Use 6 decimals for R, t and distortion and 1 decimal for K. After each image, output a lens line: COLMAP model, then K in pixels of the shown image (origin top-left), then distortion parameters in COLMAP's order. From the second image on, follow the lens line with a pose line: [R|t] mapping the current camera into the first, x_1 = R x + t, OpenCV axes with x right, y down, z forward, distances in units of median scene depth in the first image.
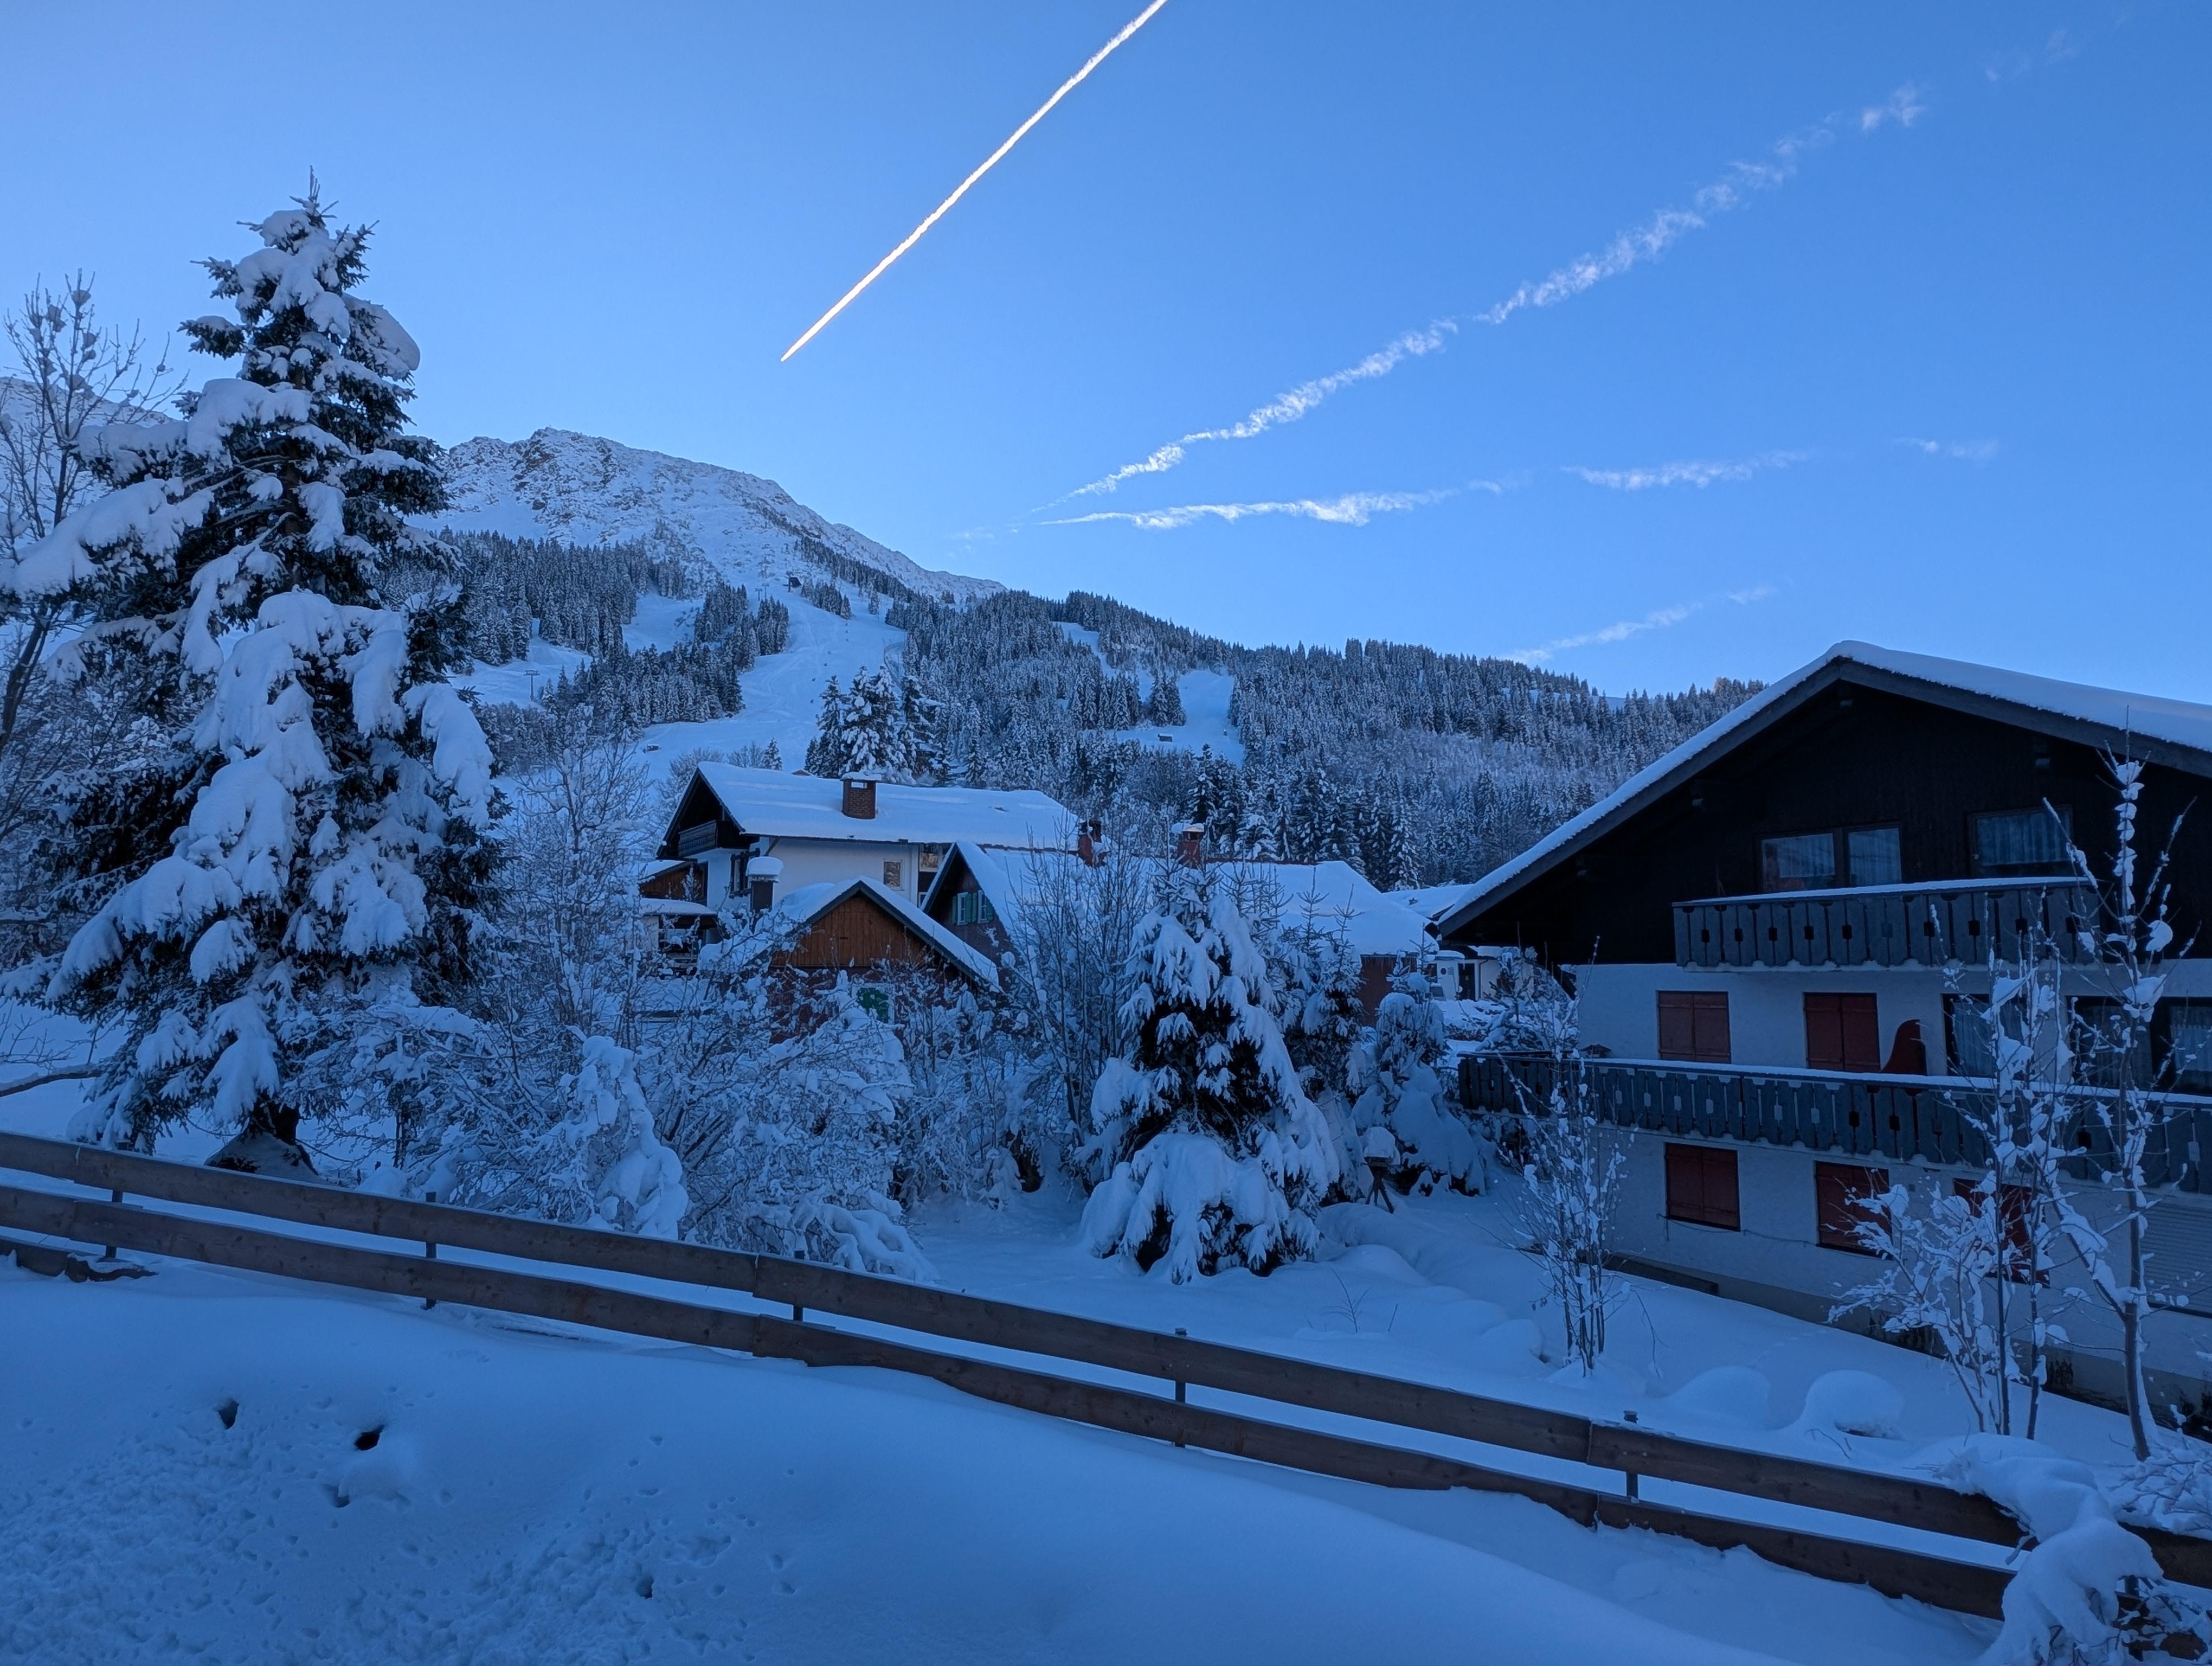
lens RADIAL K [[888.6, 0, 1099.6], [0, 888.6, 838.0], [0, 0, 1]] dist [0.002445, 0.000450]
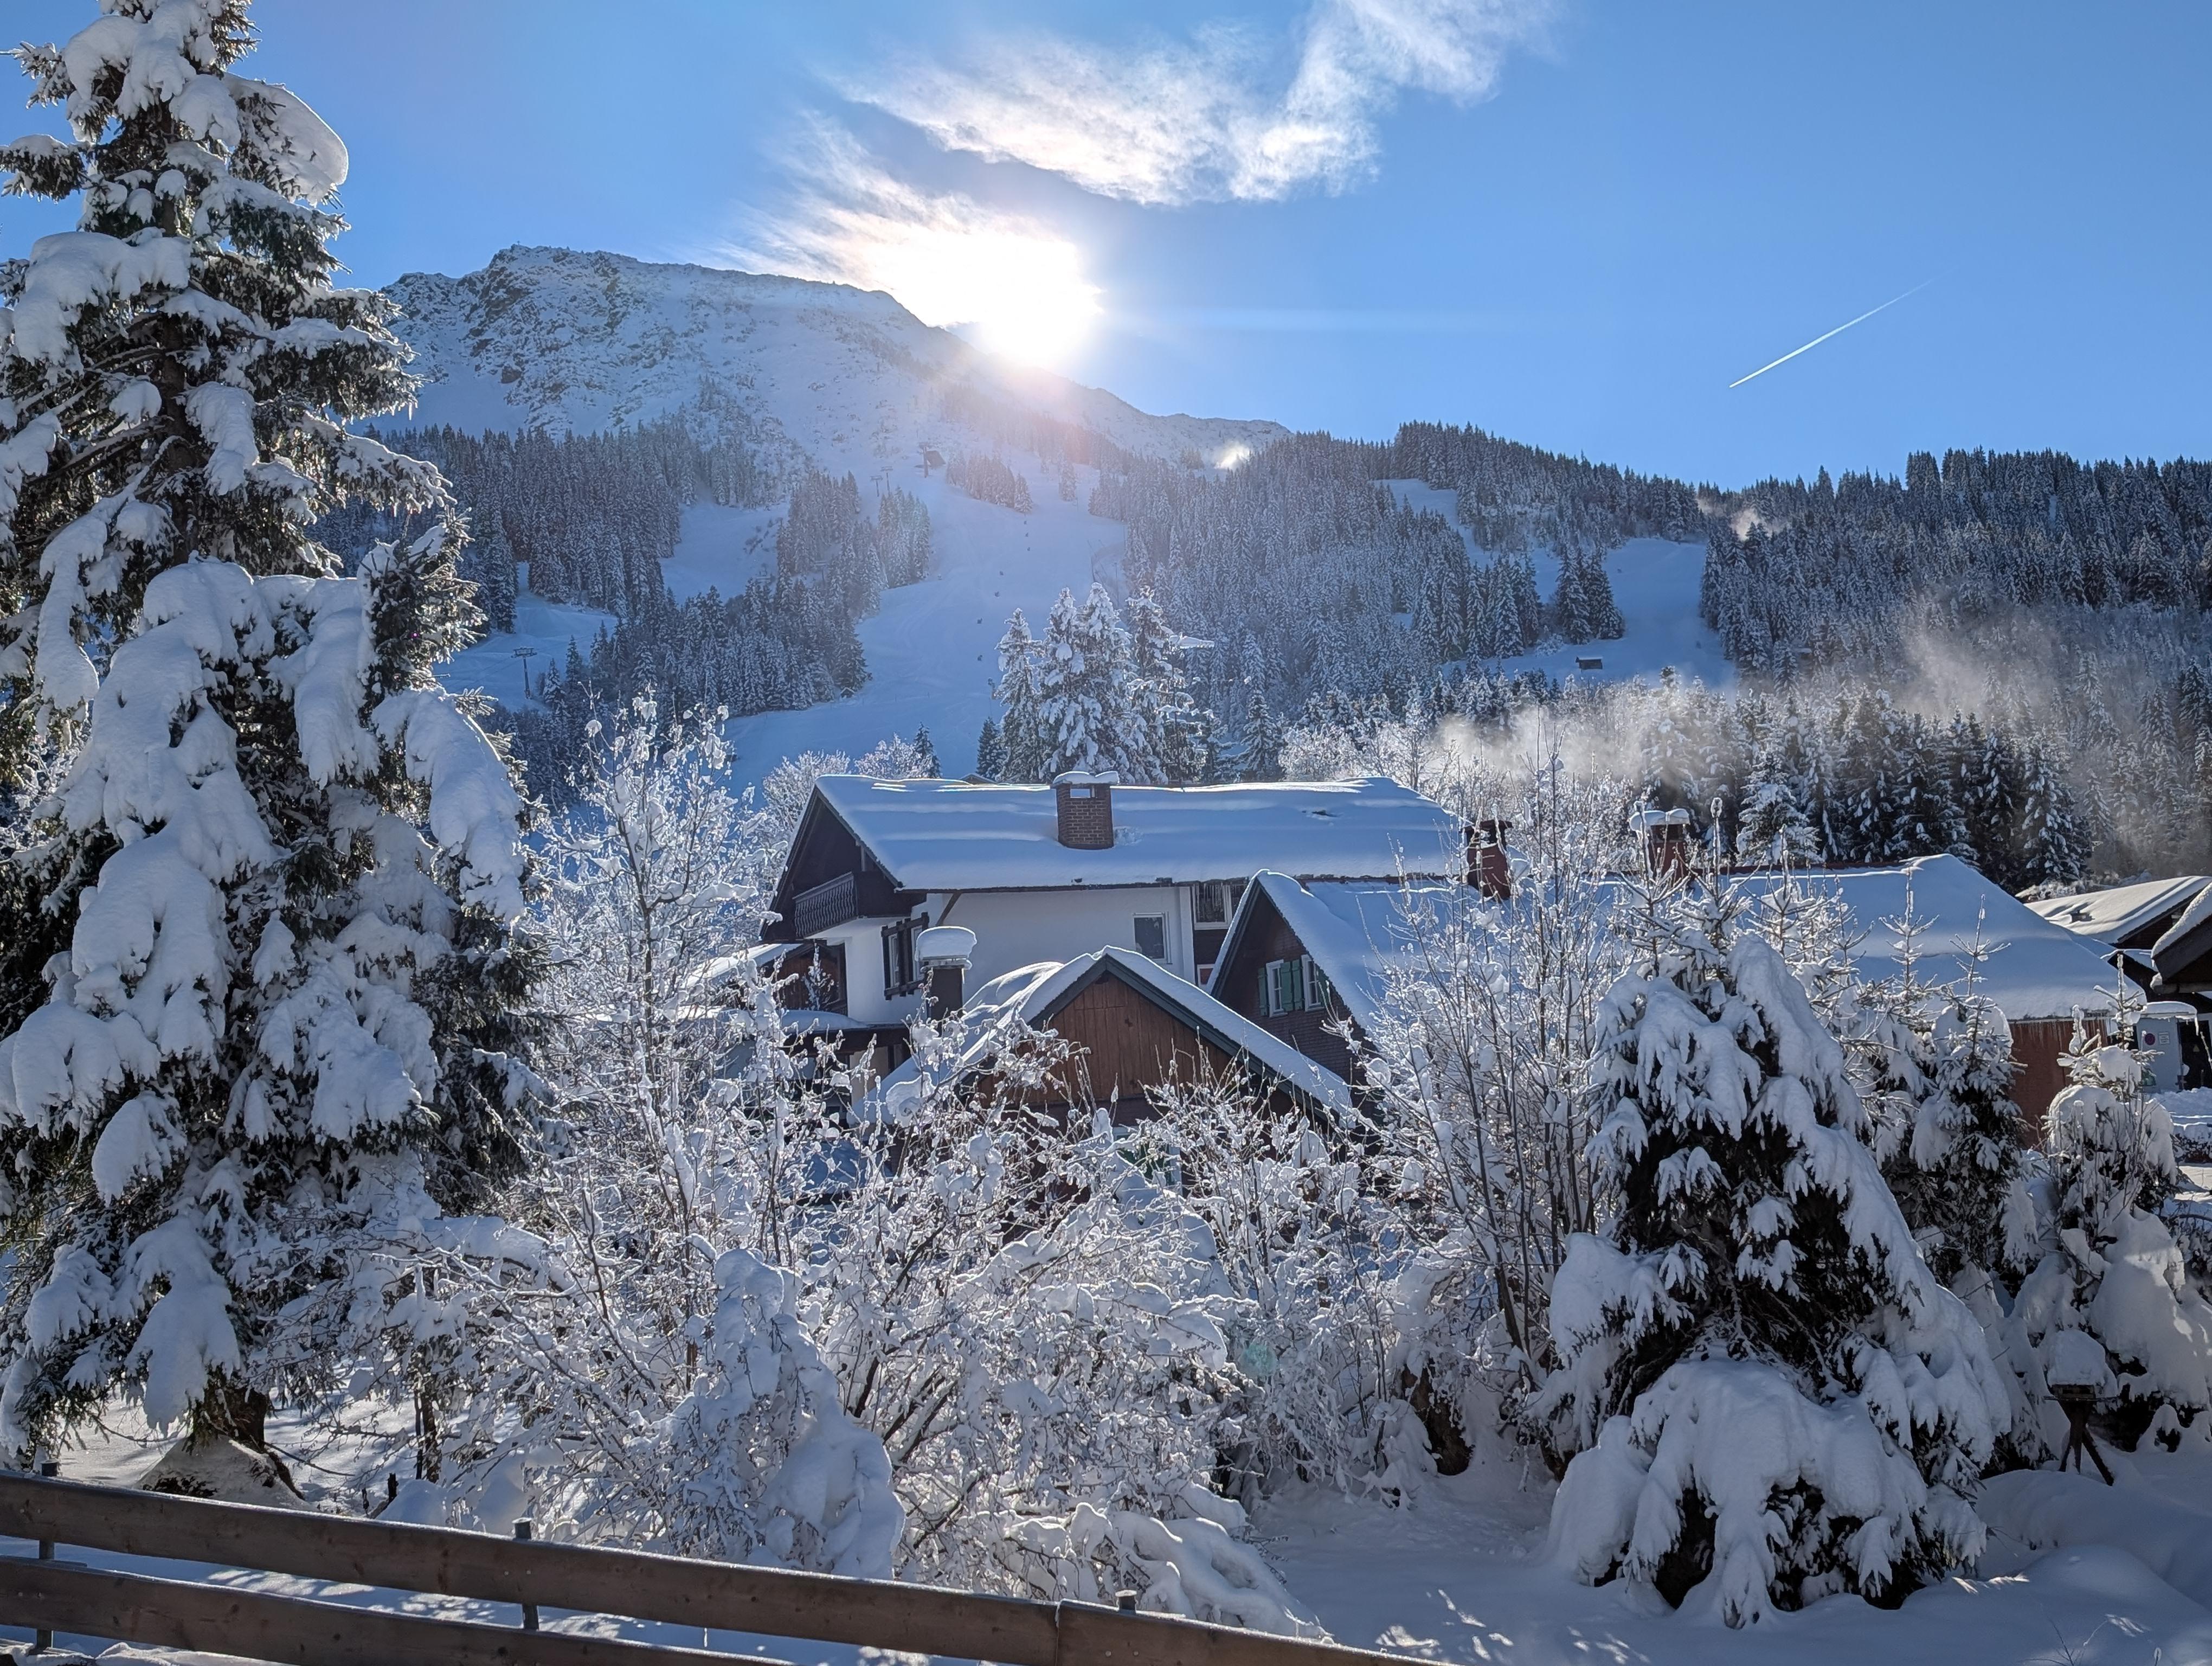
lens RADIAL K [[1553.5, 0, 1101.6], [0, 1553.5, 826.0], [0, 0, 1]] dist [0.041705, -0.038817]
pose [[0.992254, -0.081937, -0.093375, -0.175300], [0.081936, 0.996630, -0.003849, -0.034717], [0.093375, -0.003831, 0.995624, -0.027662]]
